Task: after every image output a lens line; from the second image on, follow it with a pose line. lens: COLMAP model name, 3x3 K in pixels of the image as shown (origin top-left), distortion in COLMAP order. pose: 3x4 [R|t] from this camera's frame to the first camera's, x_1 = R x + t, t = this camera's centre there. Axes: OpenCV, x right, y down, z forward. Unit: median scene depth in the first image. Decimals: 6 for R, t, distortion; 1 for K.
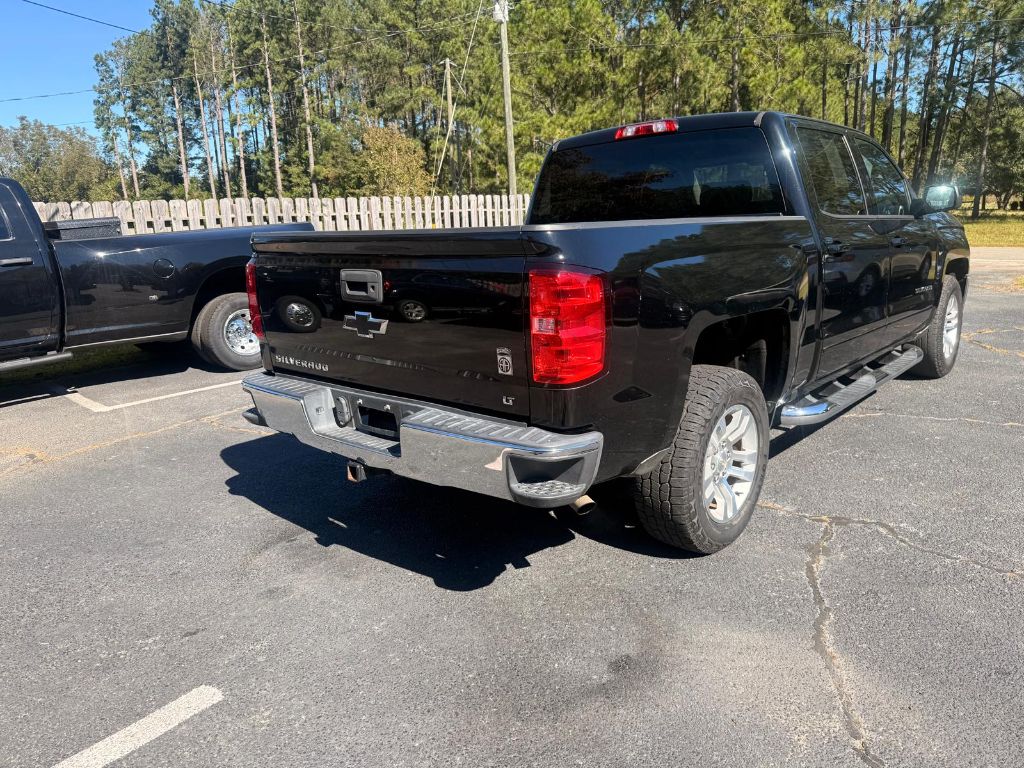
lens RADIAL K [[726.5, 0, 511.1], [0, 726.5, 383.3], [0, 0, 1]] dist [0.010657, -0.008858]
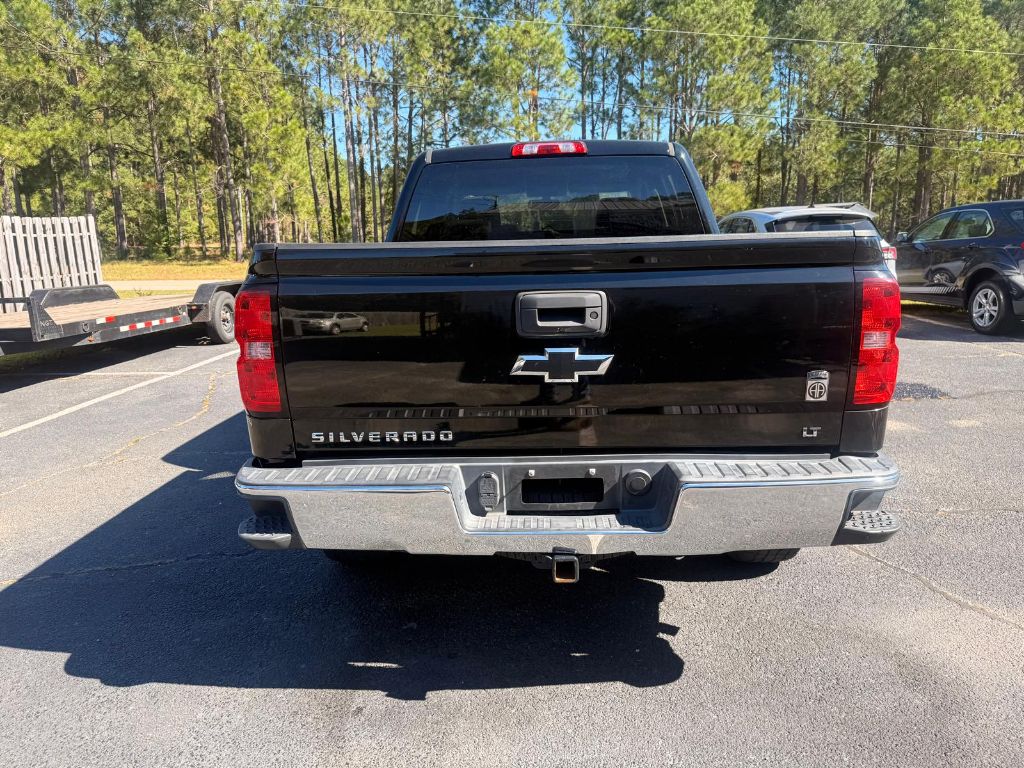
lens RADIAL K [[726.5, 0, 502.5], [0, 726.5, 376.0], [0, 0, 1]] dist [0.010657, -0.008858]
pose [[0.763851, -0.097719, 0.637951, -0.567303], [0.135423, 0.990733, -0.010392, -0.055991], [-0.631024, 0.094331, 0.770006, 0.372738]]
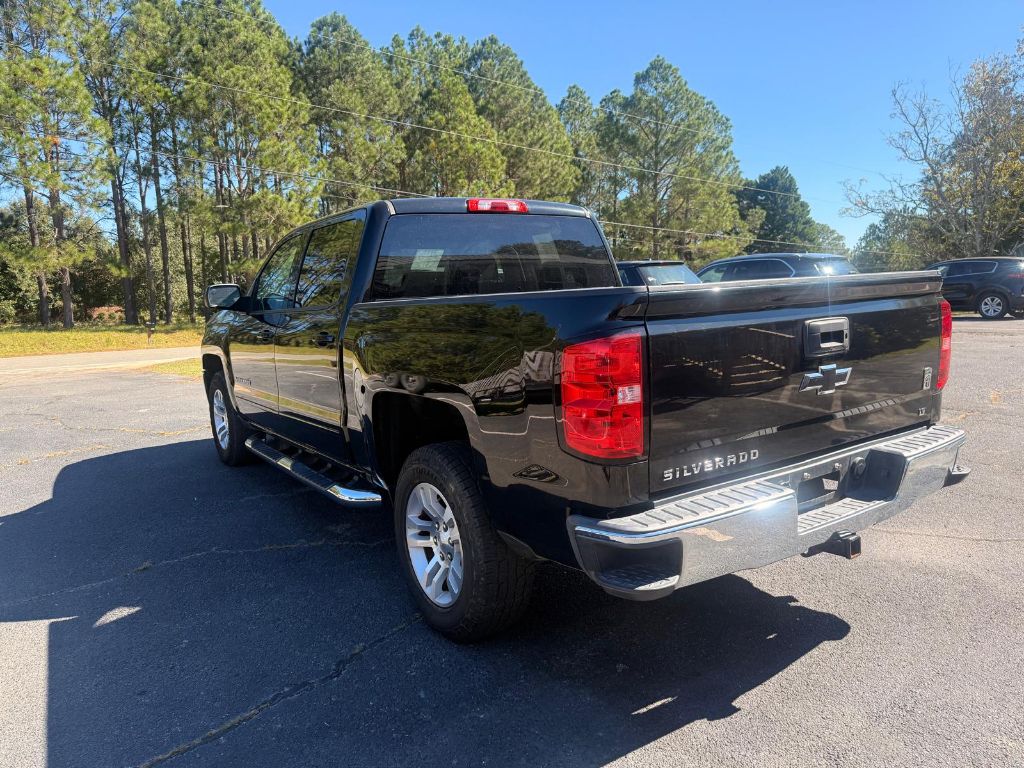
lens RADIAL K [[726.5, 0, 512.0], [0, 726.5, 392.6], [0, 0, 1]] dist [0.010657, -0.008858]
pose [[0.240875, -0.113471, 0.963900, -0.913592], [0.251119, 0.966610, 0.051036, -0.164394], [-0.937506, 0.229760, 0.261327, 0.894442]]
